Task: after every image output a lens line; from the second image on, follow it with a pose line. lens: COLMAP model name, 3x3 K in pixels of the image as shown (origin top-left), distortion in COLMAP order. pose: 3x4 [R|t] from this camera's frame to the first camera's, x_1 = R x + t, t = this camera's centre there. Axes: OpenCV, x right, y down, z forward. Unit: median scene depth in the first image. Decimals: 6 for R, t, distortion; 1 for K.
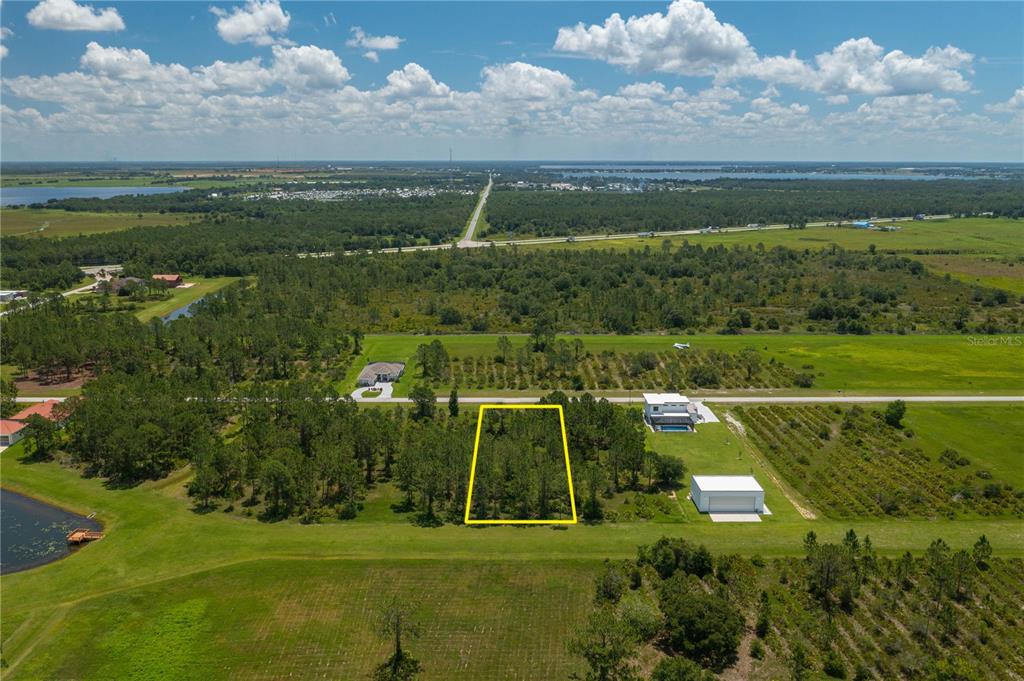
lens RADIAL K [[838.2, 0, 513.9], [0, 838.2, 340.8], [0, 0, 1]] dist [-0.011669, 0.007401]
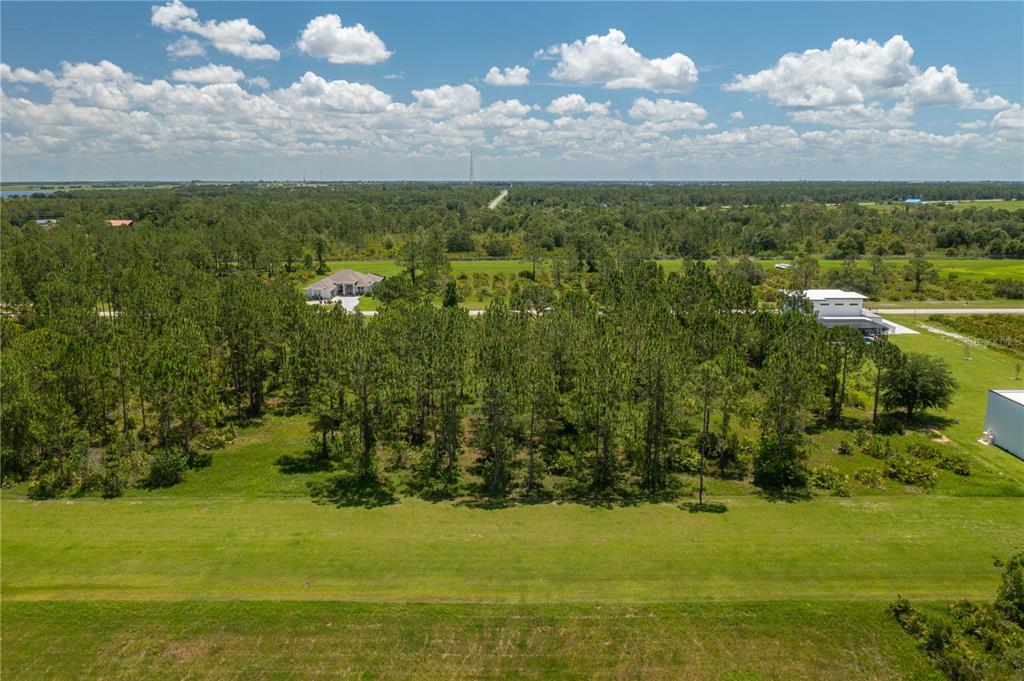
lens RADIAL K [[838.2, 0, 513.9], [0, 838.2, 340.6], [0, 0, 1]] dist [-0.011669, 0.007401]
pose [[0.999638, -0.006855, -0.026030, -0.019561], [0.006738, 0.999967, -0.004564, 0.143537], [0.026061, 0.004387, 0.999651, 0.600040]]
